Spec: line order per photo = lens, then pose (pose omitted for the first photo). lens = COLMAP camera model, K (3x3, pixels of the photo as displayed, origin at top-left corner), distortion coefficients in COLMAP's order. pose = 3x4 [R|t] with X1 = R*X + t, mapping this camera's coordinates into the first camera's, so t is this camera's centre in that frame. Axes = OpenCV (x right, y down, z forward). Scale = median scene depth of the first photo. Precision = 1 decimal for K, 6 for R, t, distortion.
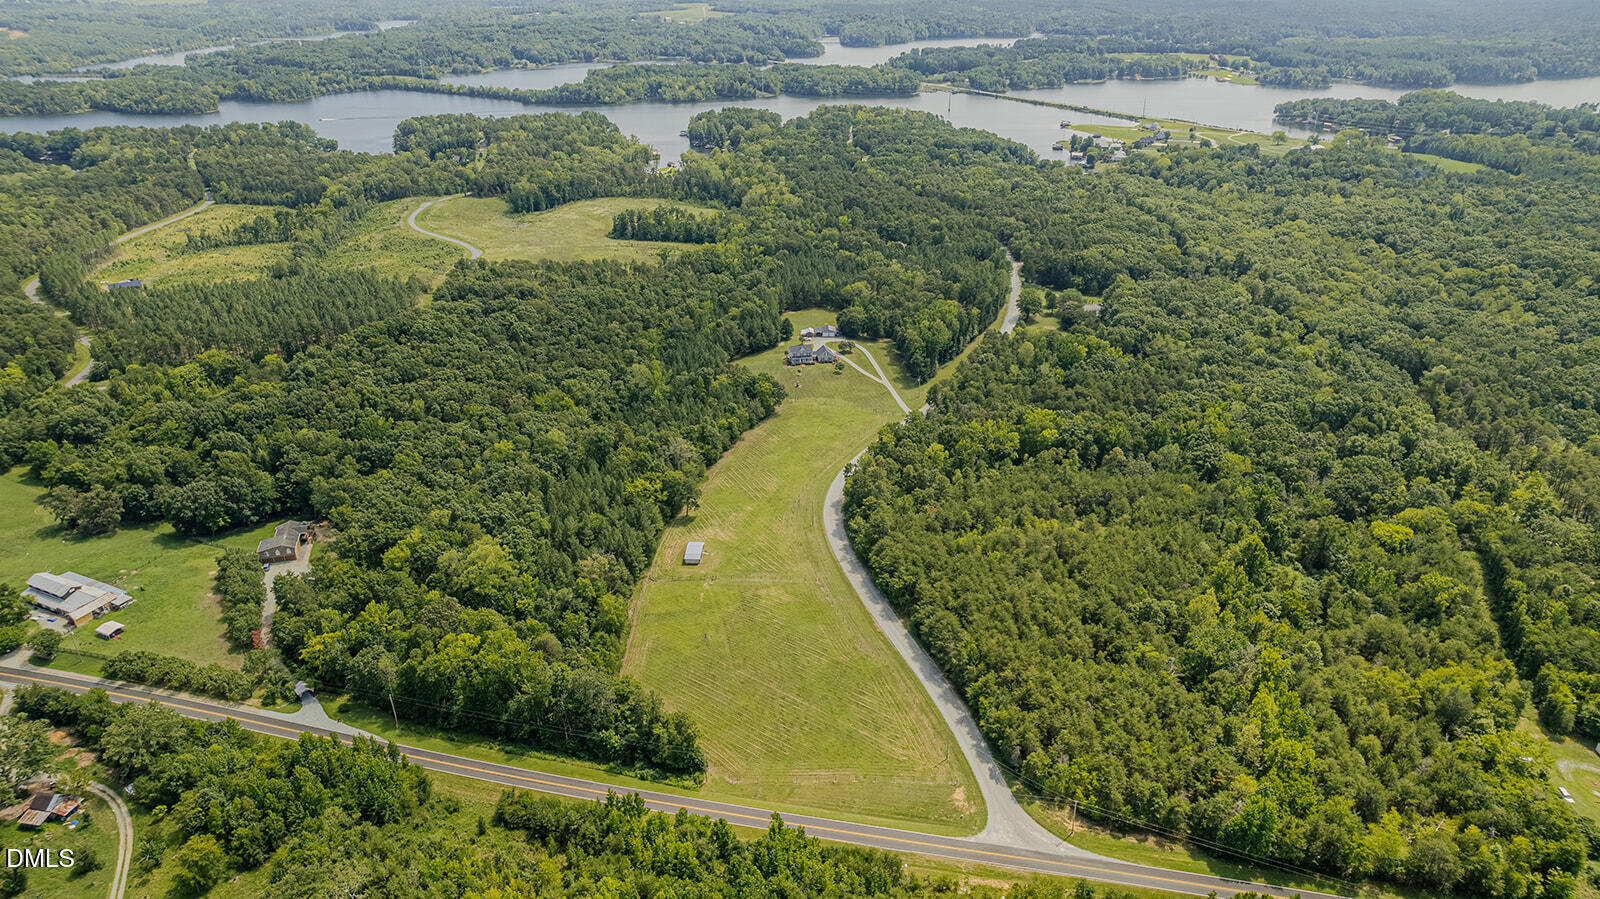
lens RADIAL K [[1019.5, 0, 803.9], [0, 1019.5, 448.1], [0, 0, 1]] dist [-0.067033, 0.061822]
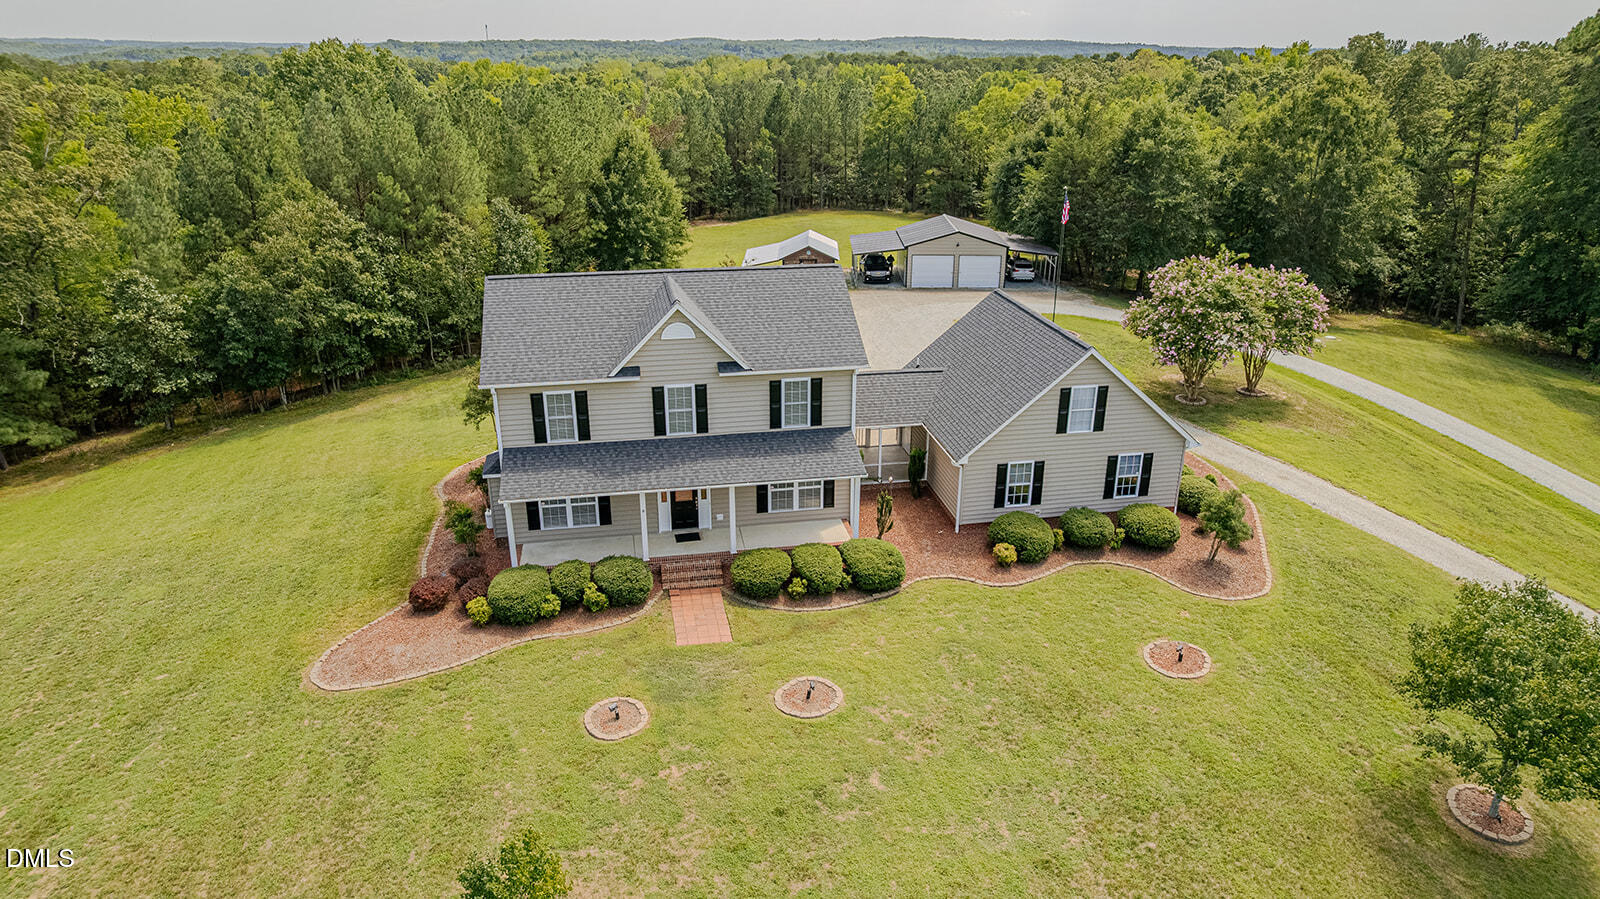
lens RADIAL K [[1019.5, 0, 803.9], [0, 1019.5, 448.1], [0, 0, 1]] dist [-0.067033, 0.061822]
pose [[0.999978, 0.001610, 0.006496, 0.005521], [-0.001070, 0.996605, -0.082322, -0.108173], [-0.006607, 0.082314, 0.996585, 1.197699]]
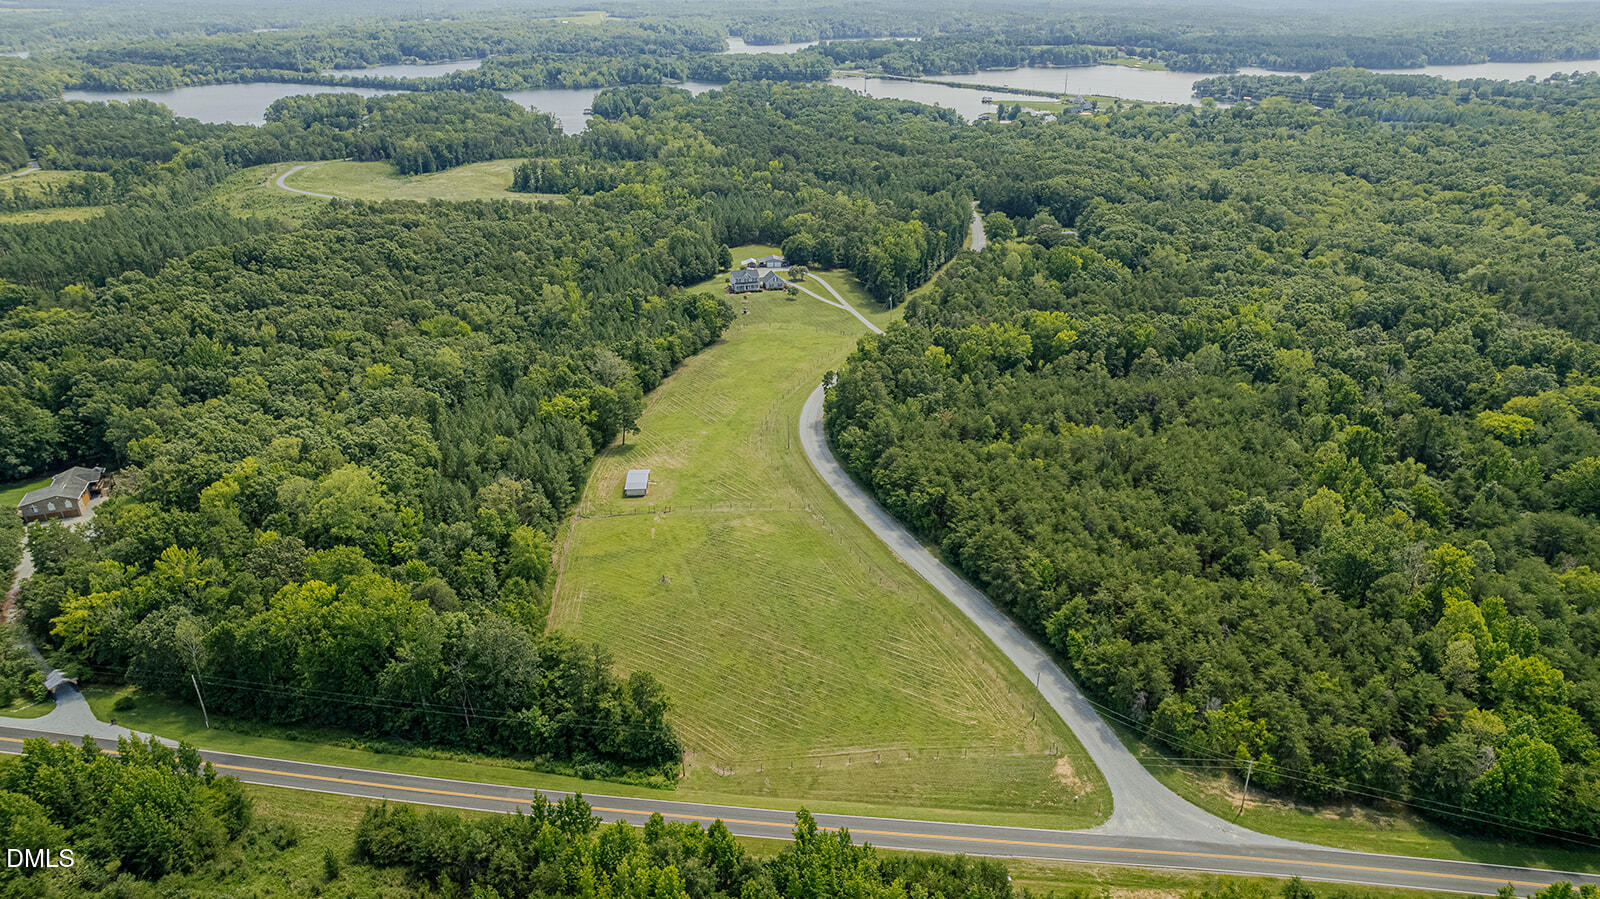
lens RADIAL K [[1017.1, 0, 798.0], [0, 1017.1, 441.7], [0, 0, 1]] dist [-0.084269, 0.087889]
pose [[0.995755, -0.037617, 0.084010, -0.044747], [0.040288, 0.998727, -0.030337, 0.086923], [-0.082762, 0.033593, 0.996003, 0.212845]]
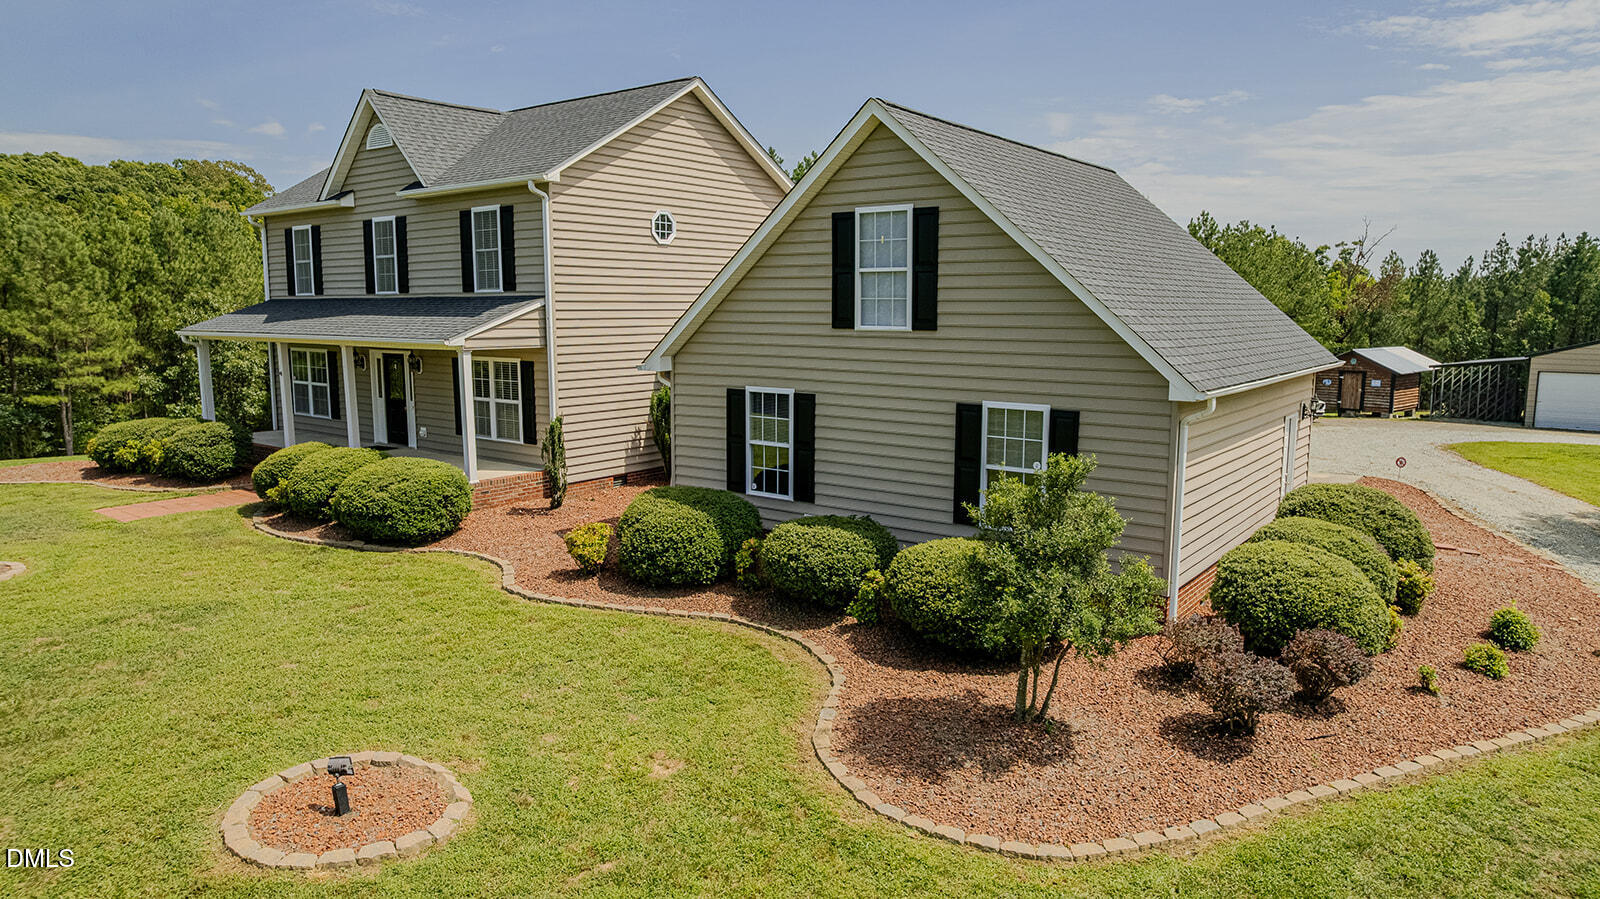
lens RADIAL K [[1019.5, 0, 803.9], [0, 1019.5, 448.1], [0, 0, 1]] dist [-0.067033, 0.061822]
pose [[0.674036, 0.101008, -0.731760, 0.049842], [-0.328862, 0.928057, -0.174816, -0.105950], [0.661457, 0.358481, 0.658761, 1.254474]]
